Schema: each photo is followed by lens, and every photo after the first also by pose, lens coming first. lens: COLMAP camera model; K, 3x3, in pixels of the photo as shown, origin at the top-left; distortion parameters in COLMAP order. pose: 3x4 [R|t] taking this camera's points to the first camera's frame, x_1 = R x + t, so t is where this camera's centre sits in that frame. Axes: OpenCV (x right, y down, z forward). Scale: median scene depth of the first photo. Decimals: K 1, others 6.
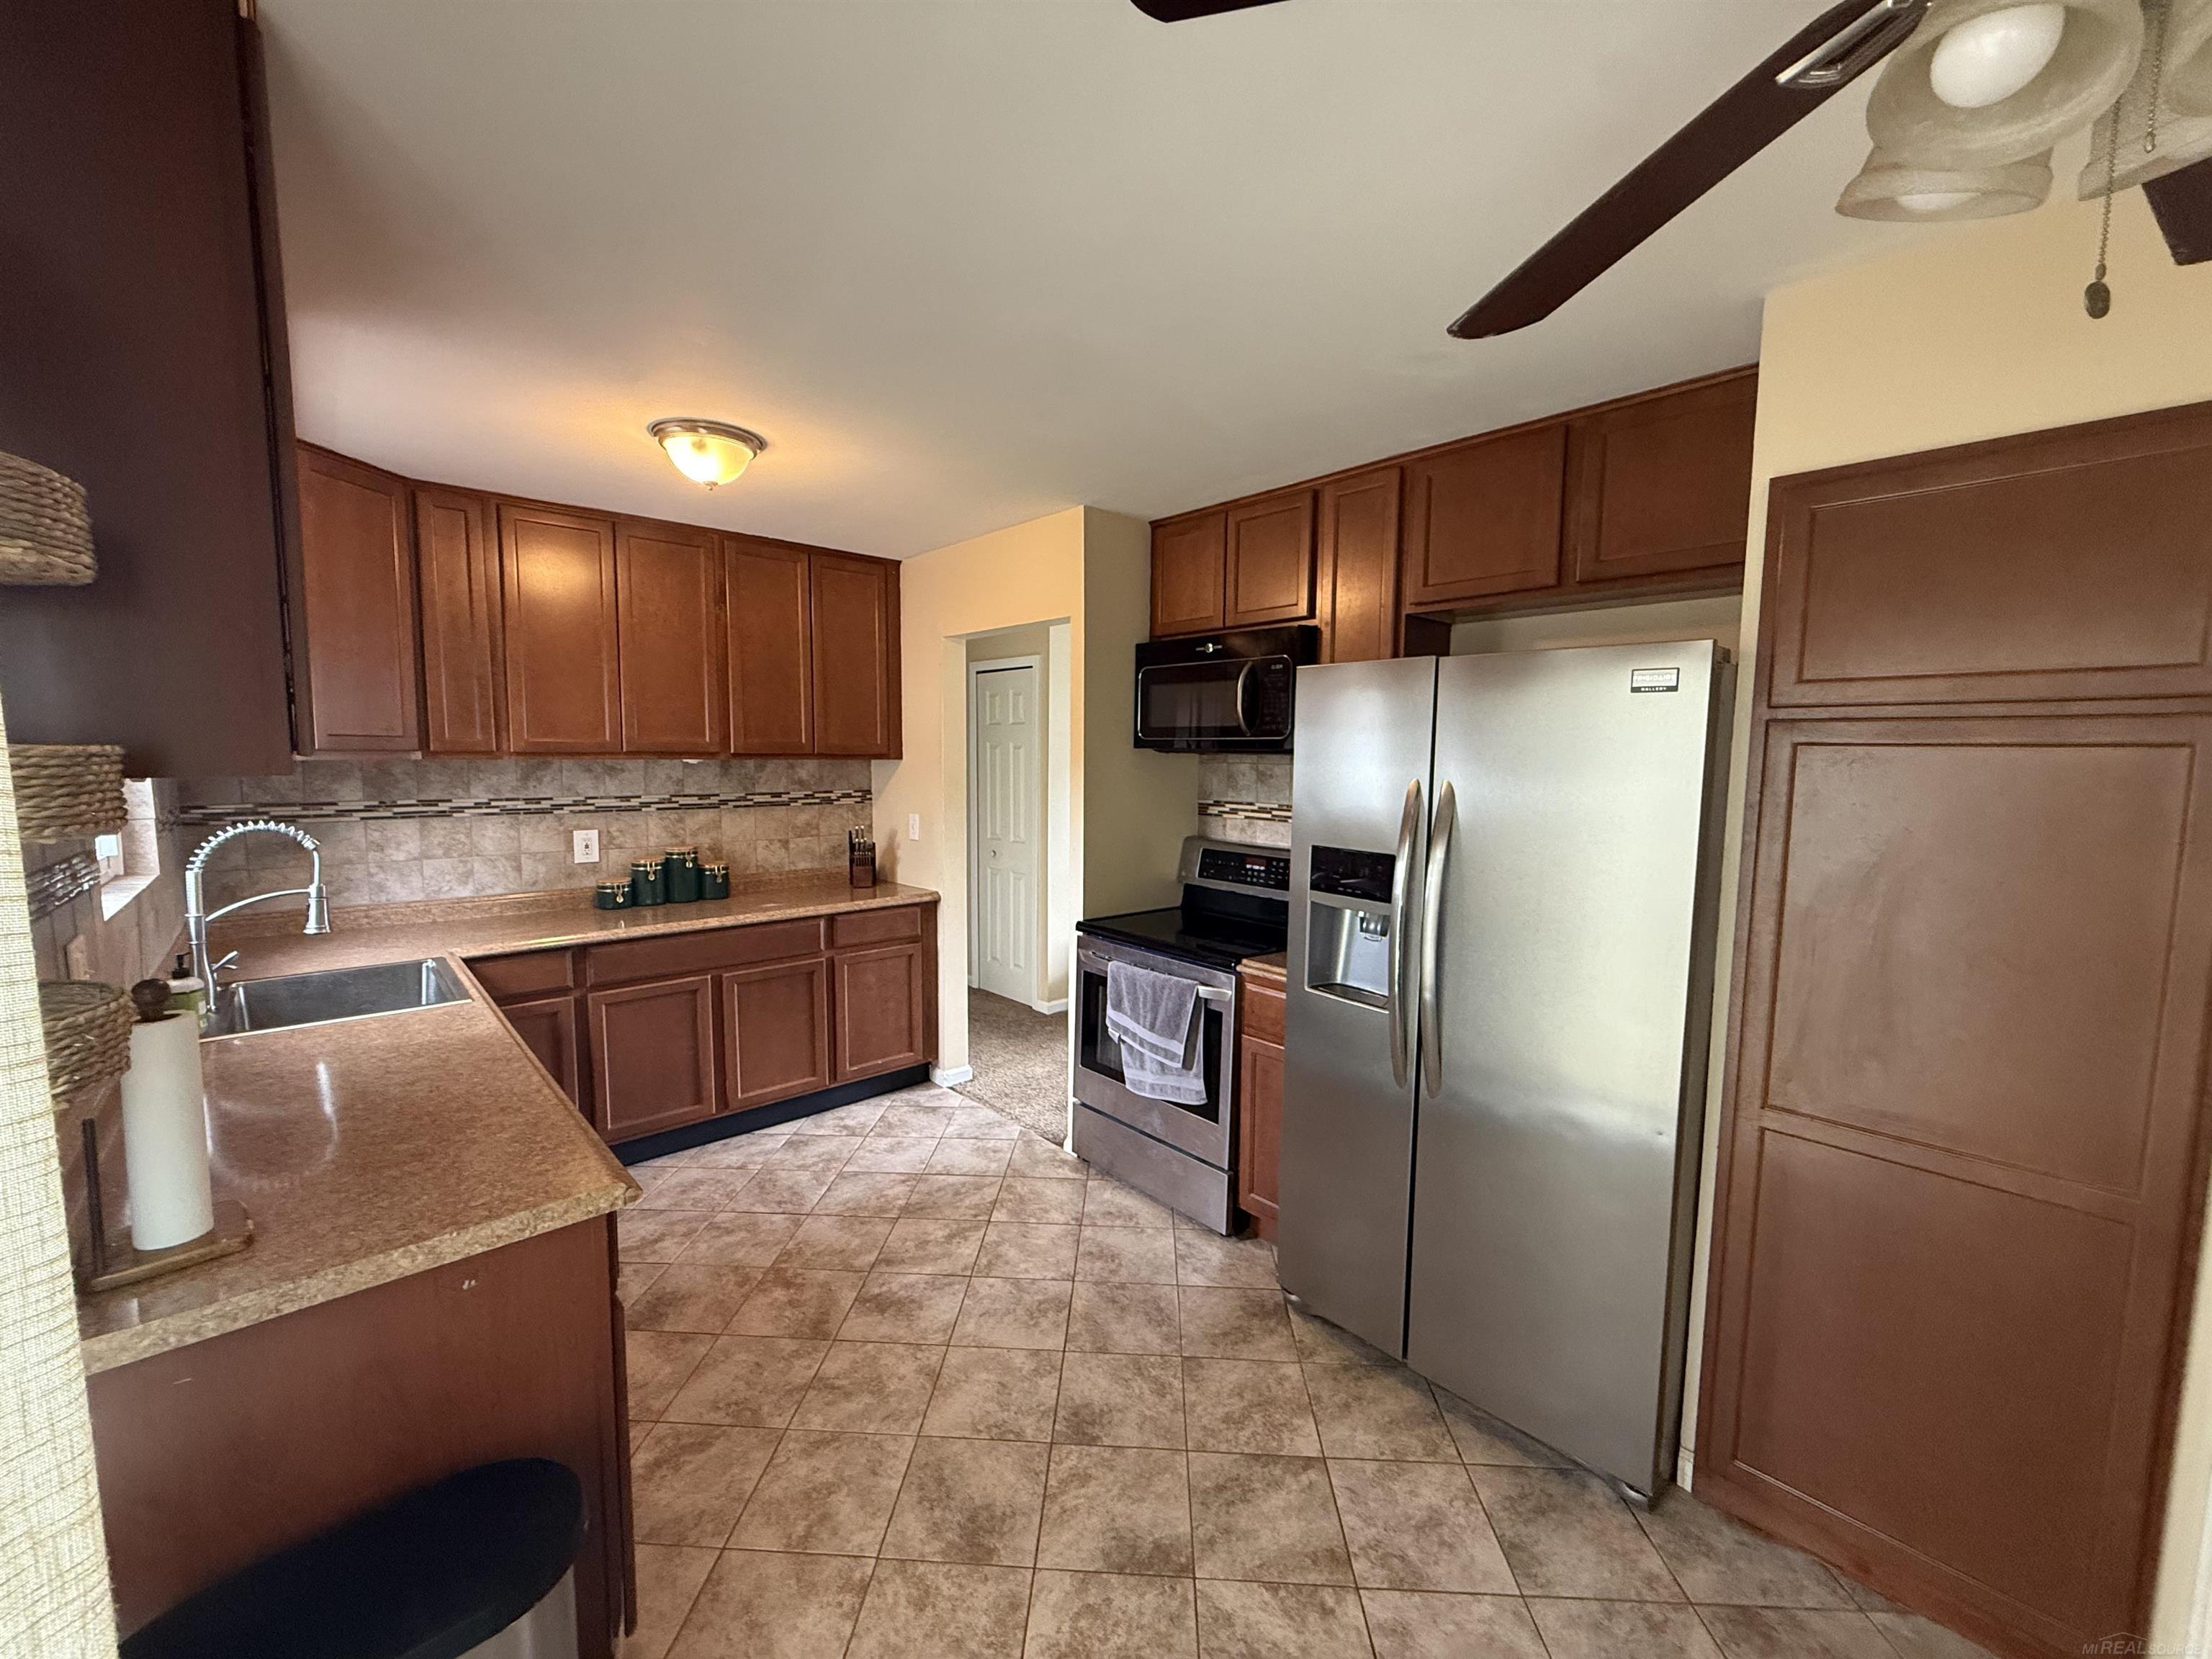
lens RADIAL K [[879.3, 0, 1102.8], [0, 879.3, 830.4], [0, 0, 1]] dist [0.001111, -0.000828]
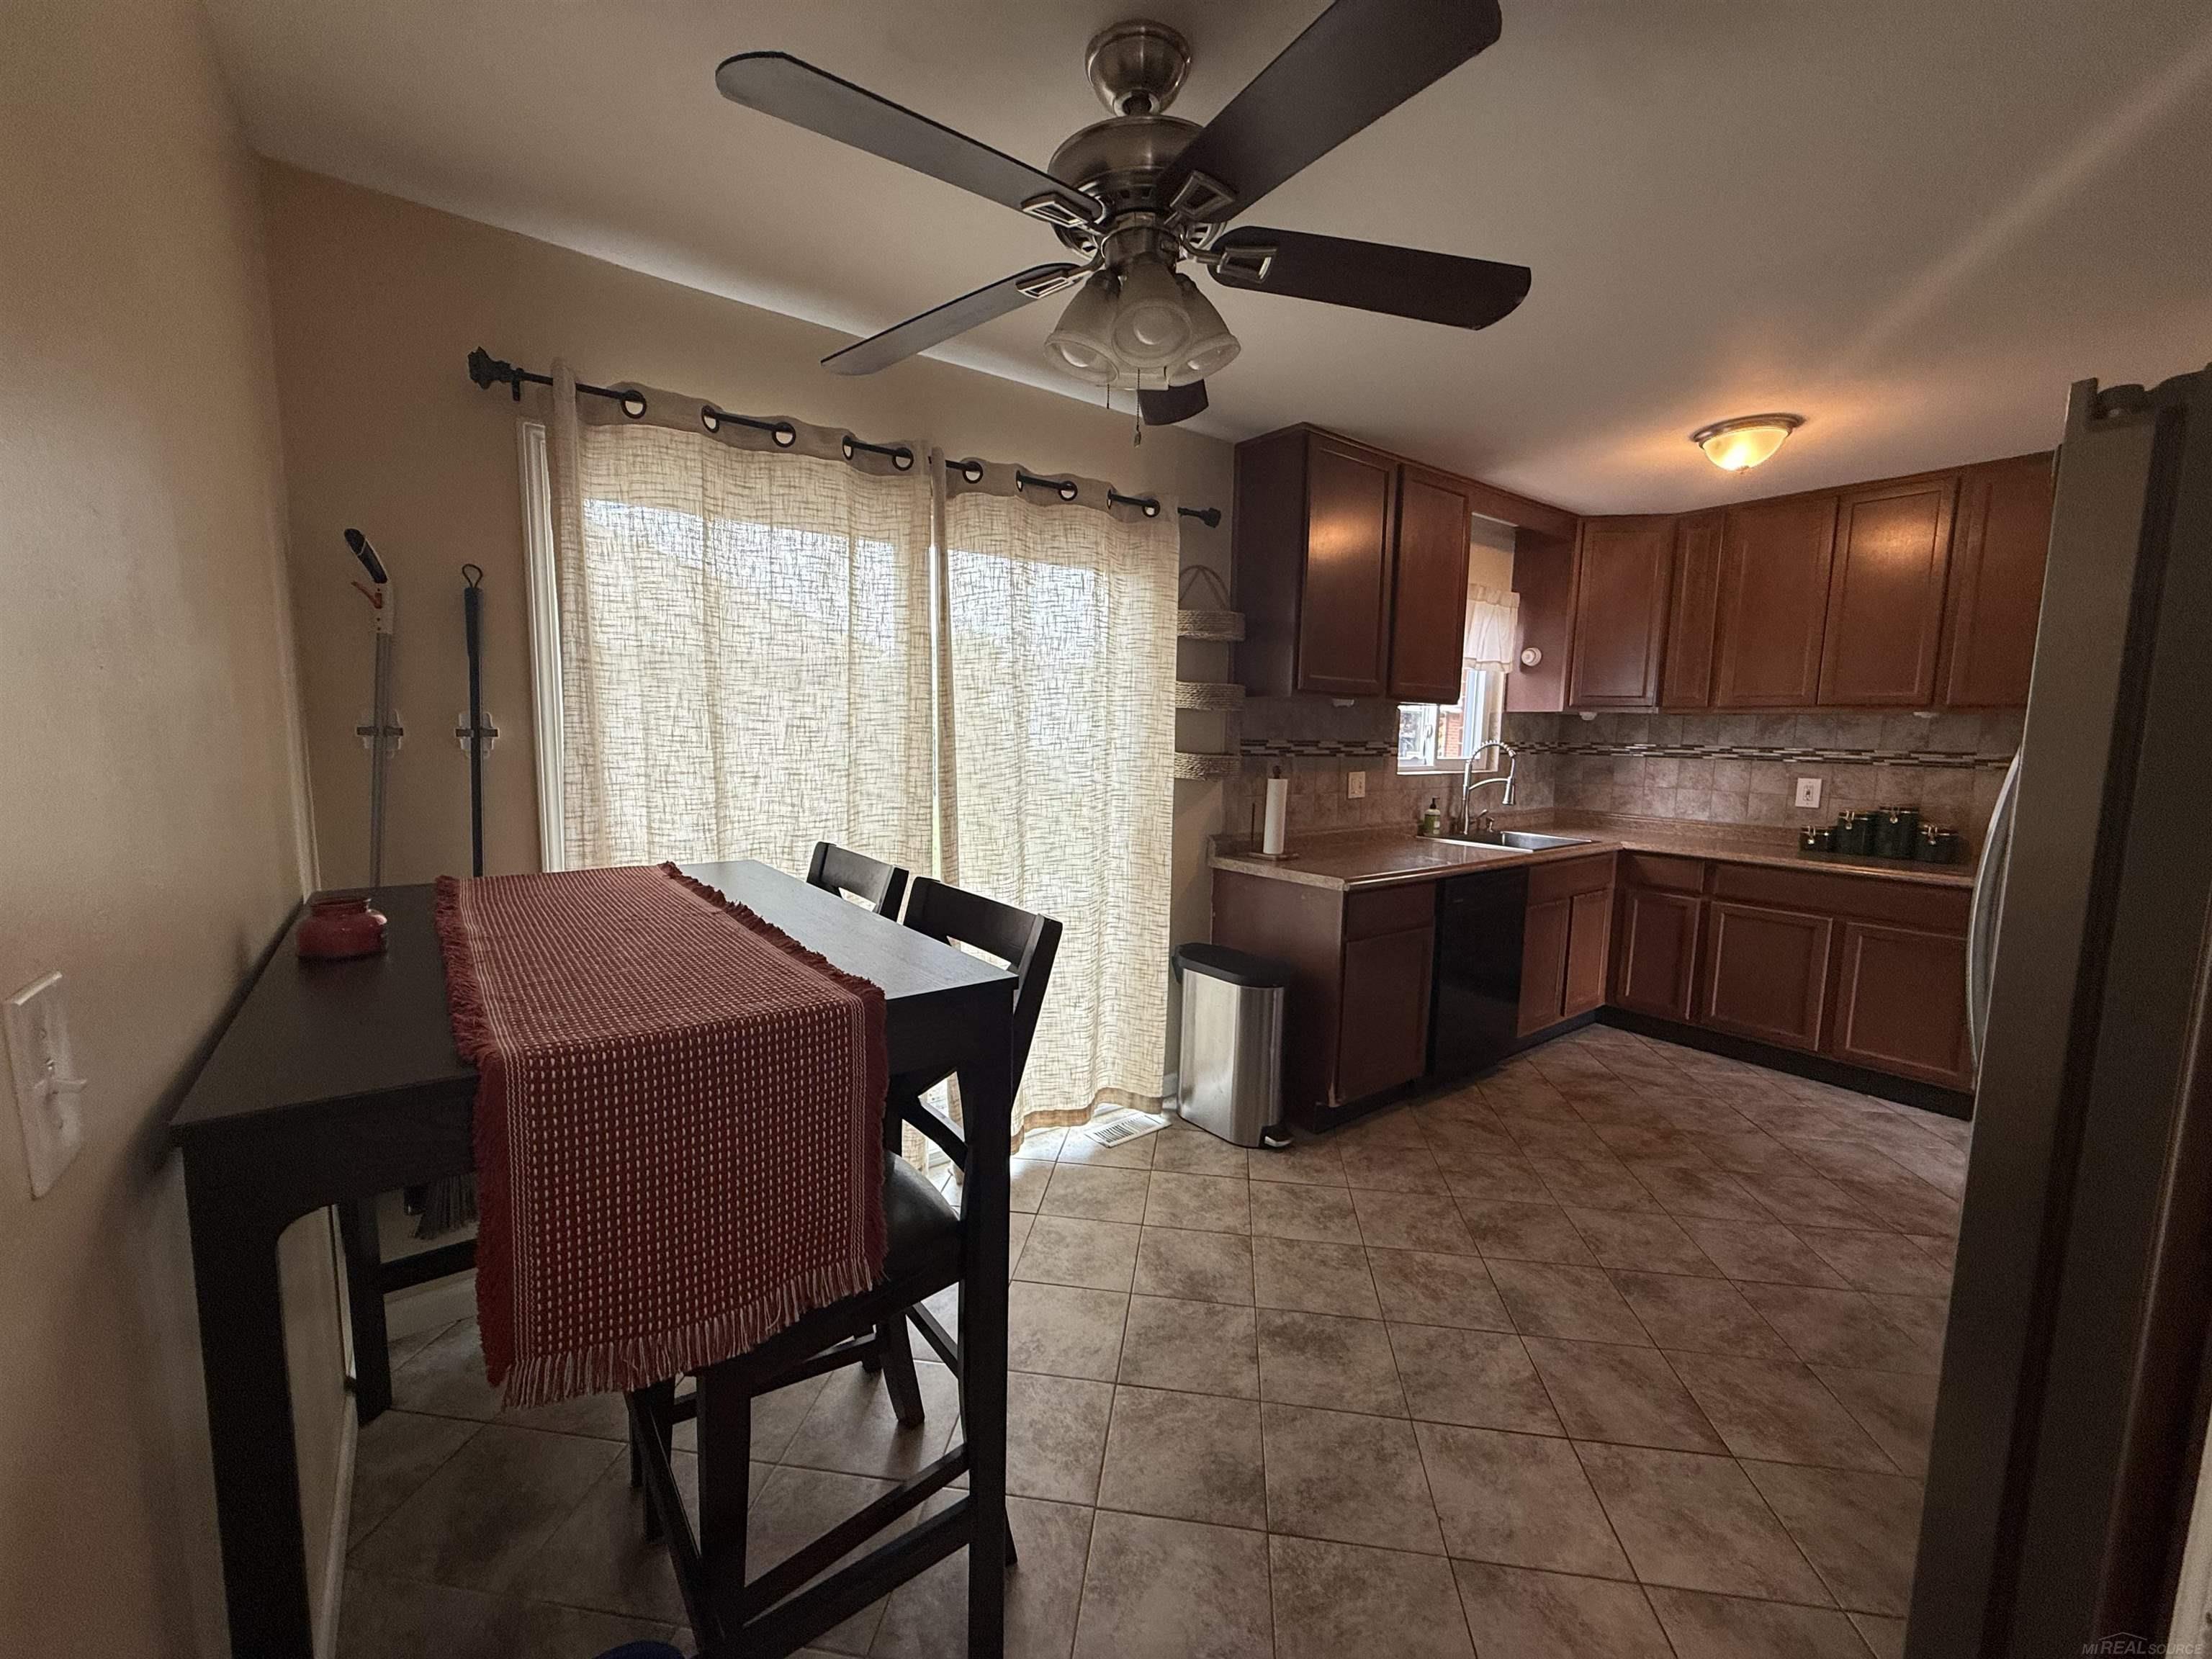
lens RADIAL K [[879.3, 0, 1101.8], [0, 879.3, 828.8], [0, 0, 1]] dist [0.001111, -0.000828]
pose [[-0.086975, 0.104151, -0.990751, 0.812987], [-0.107173, 0.987770, 0.113246, 0.044101], [0.990429, 0.116032, -0.074749, 0.267061]]
